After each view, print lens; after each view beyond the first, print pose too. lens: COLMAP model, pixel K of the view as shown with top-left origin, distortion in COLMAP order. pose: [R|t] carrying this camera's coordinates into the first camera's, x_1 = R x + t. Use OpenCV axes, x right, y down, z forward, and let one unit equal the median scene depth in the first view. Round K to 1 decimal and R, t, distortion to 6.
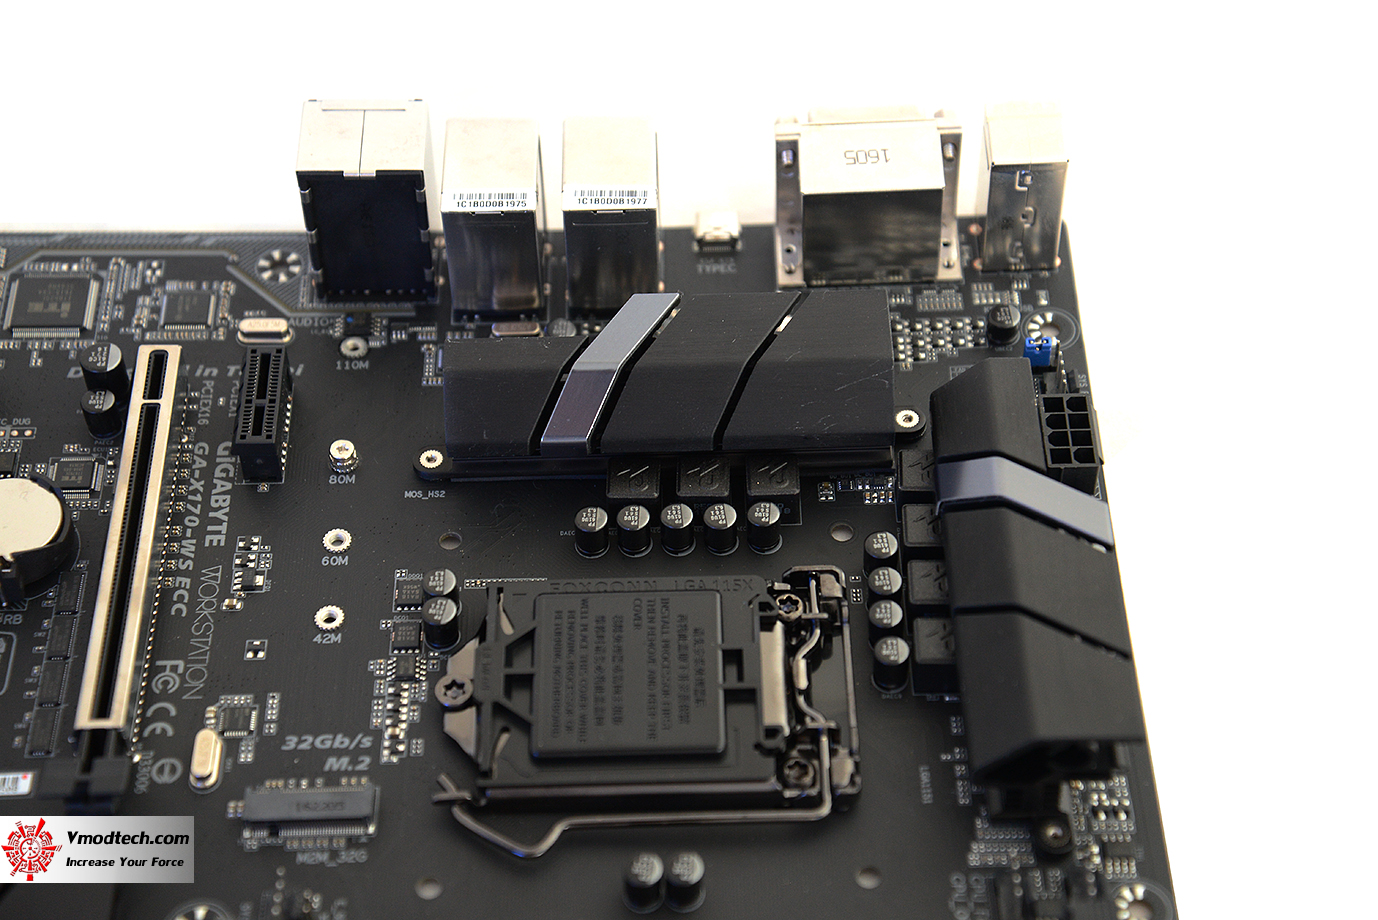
lens RADIAL K [[2575.3, 0, 680.0], [0, 2575.3, 460.2], [0, 0, 1]] dist [0.387999, 0.000000]
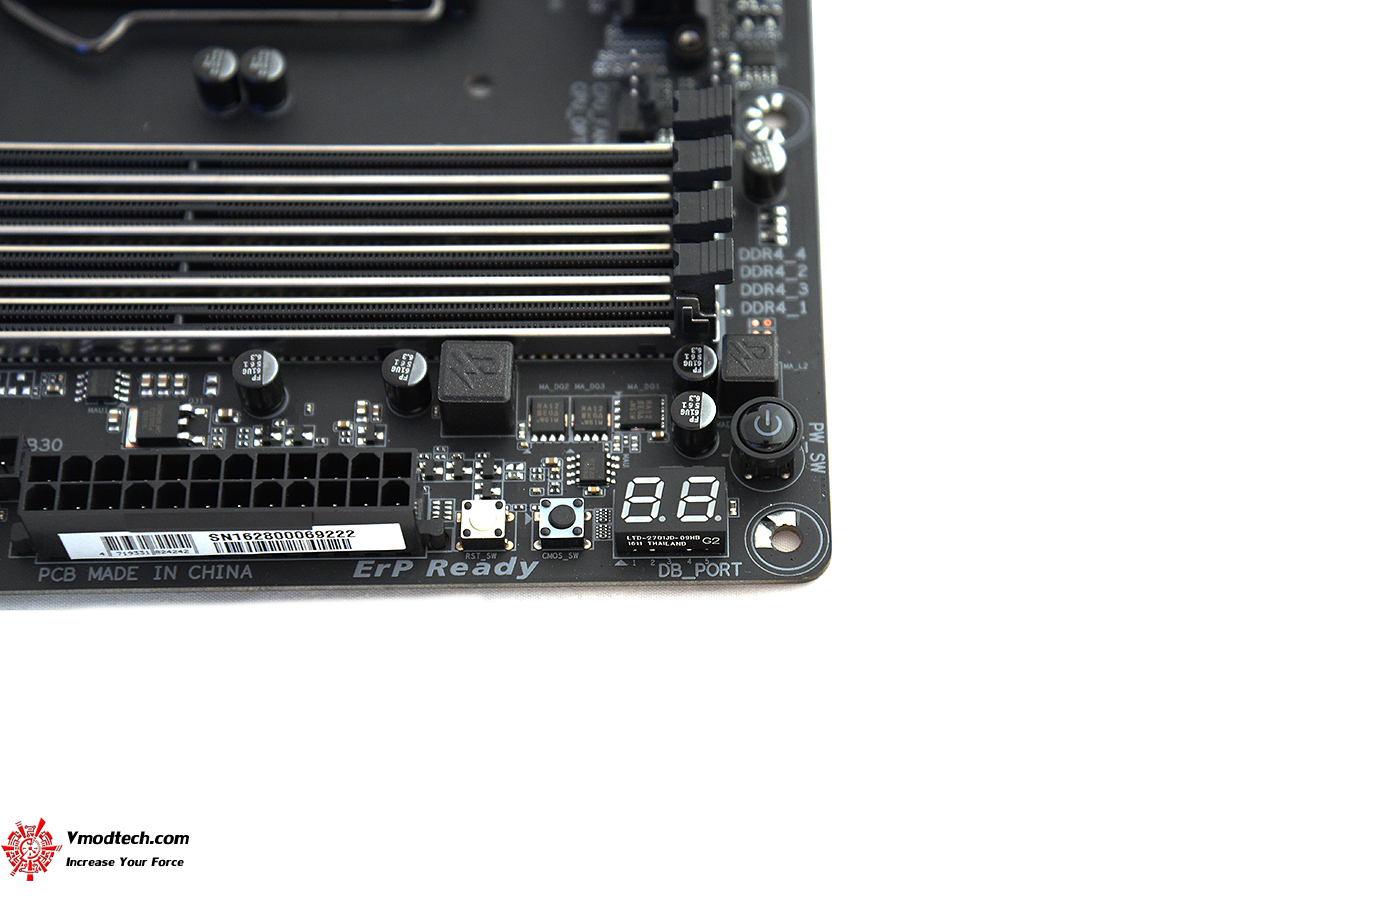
lens RADIAL K [[2720.9, 0, 676.8], [0, 2720.9, 459.0], [0, 0, 1]] dist [0.399195, 0.000000]
pose [[0.999897, 0.014312, 0.000588, 0.131099], [-0.014195, 0.984612, 0.174176, 0.112789], [0.001914, -0.174166, 0.984714, 0.050343]]
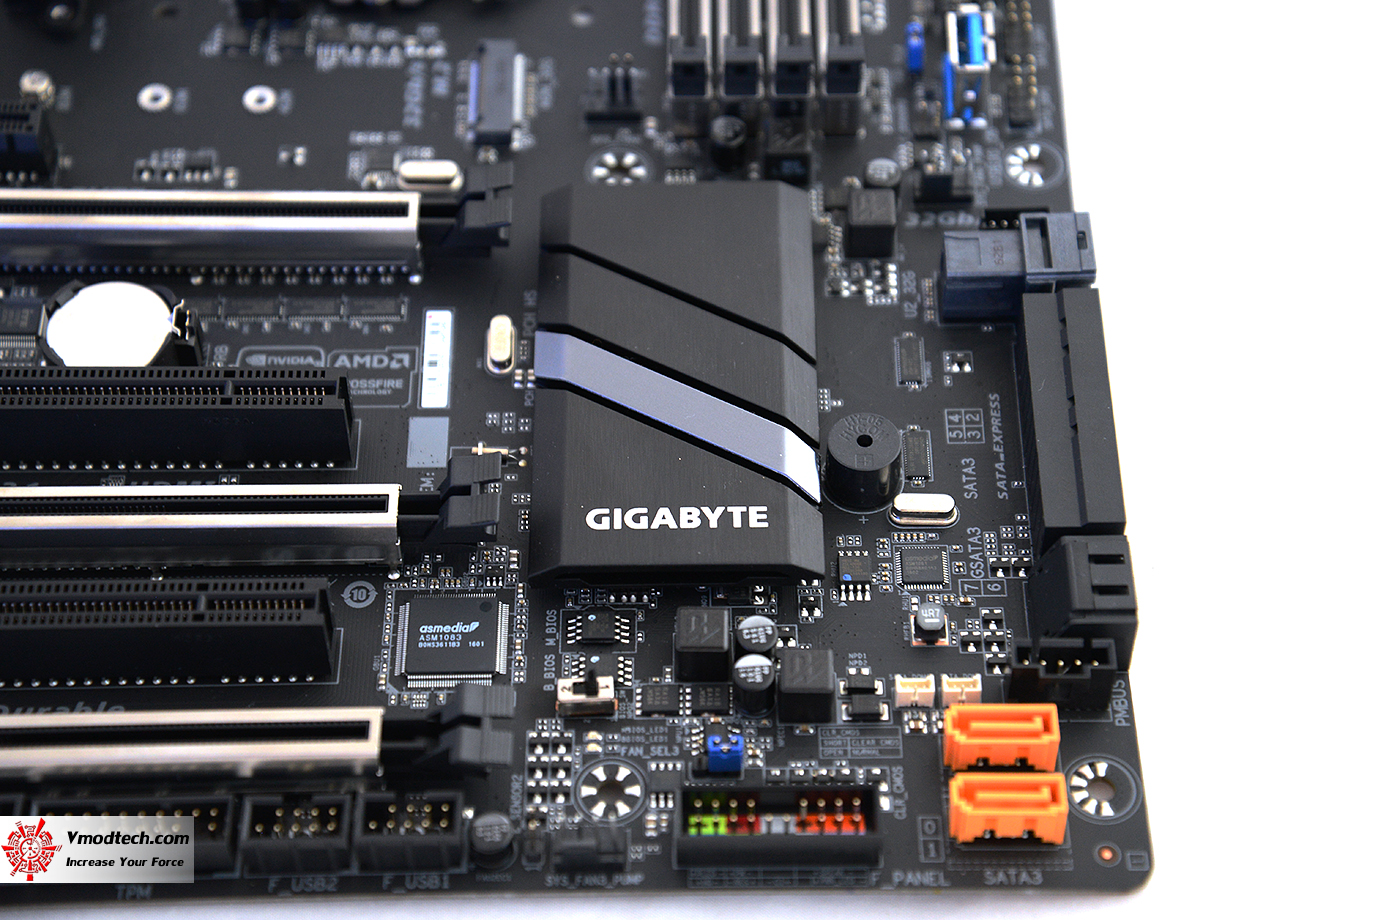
lens RADIAL K [[2720.9, 0, 686.3], [0, 2720.9, 468.7], [0, 0, 1]] dist [0.399195, 0.000000]
pose [[0.007910, -0.800986, 0.598631, -0.860943], [0.769667, 0.387065, 0.507734, -0.286014], [-0.638397, 0.456730, 0.619554, 0.333115]]
